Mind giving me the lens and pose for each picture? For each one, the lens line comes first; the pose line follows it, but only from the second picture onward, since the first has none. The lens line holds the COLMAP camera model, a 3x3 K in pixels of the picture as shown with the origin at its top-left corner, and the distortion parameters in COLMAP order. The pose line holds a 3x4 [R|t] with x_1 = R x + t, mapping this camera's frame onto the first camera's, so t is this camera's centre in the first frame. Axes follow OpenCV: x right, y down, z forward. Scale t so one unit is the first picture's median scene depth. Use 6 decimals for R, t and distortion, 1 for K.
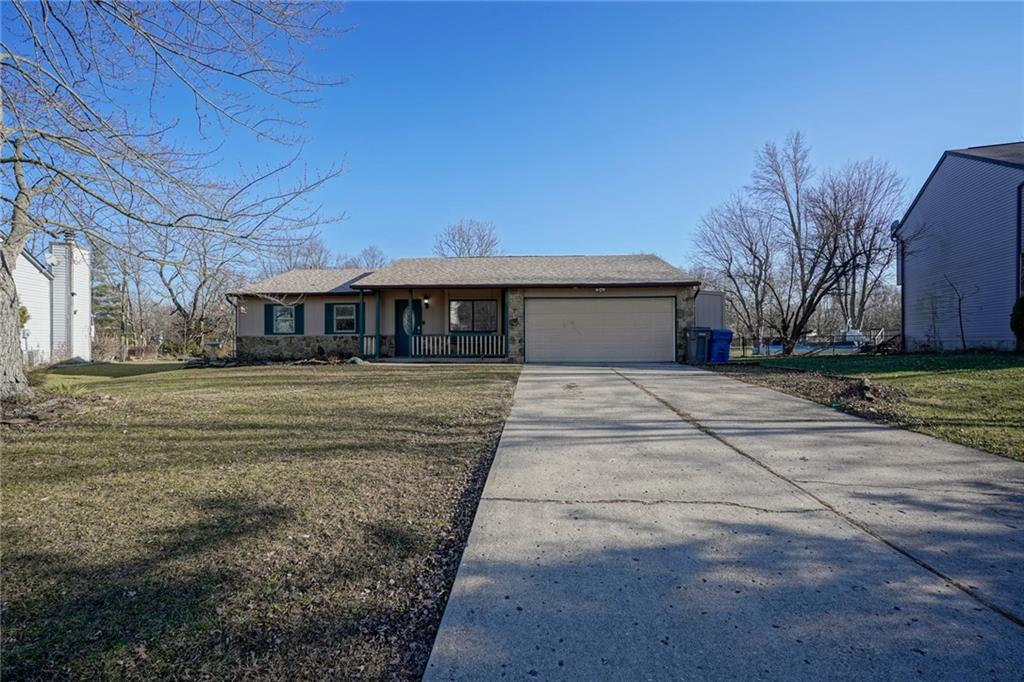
lens RADIAL K [[468.0, 0, 507.0], [0, 468.0, 343.0], [0, 0, 1]] dist [-0.001716, -0.000509]
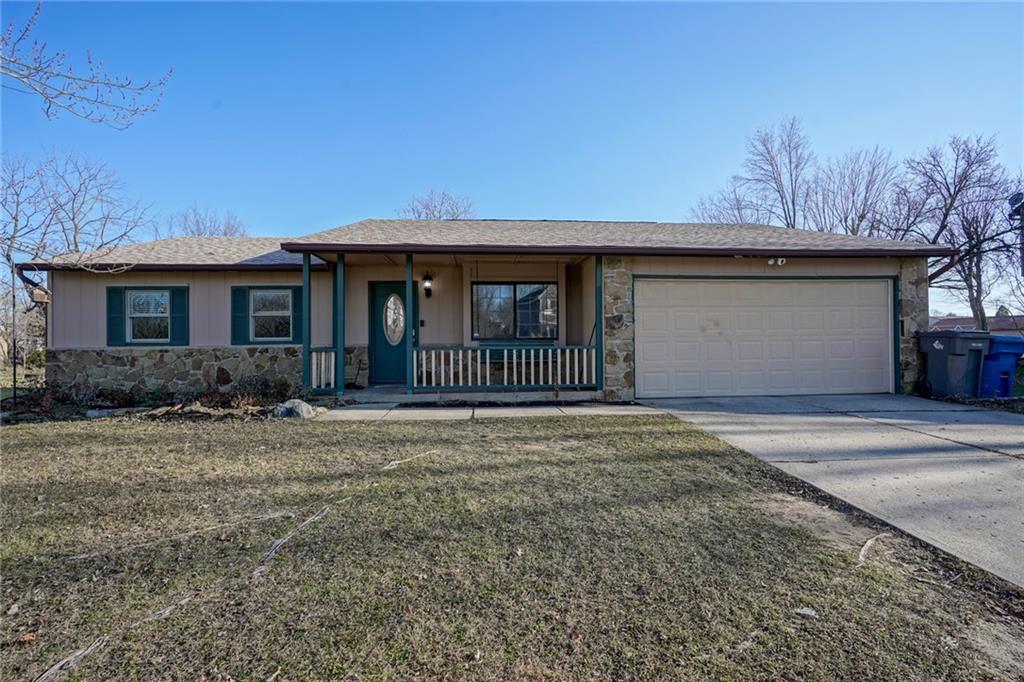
lens RADIAL K [[468.0, 0, 507.0], [0, 468.0, 343.0], [0, 0, 1]] dist [-0.001716, -0.000509]
pose [[0.991722, -0.003905, 0.128342, -0.151067], [0.004499, 0.999980, -0.004334, -0.017458], [-0.128322, 0.004876, 0.991721, 0.443252]]
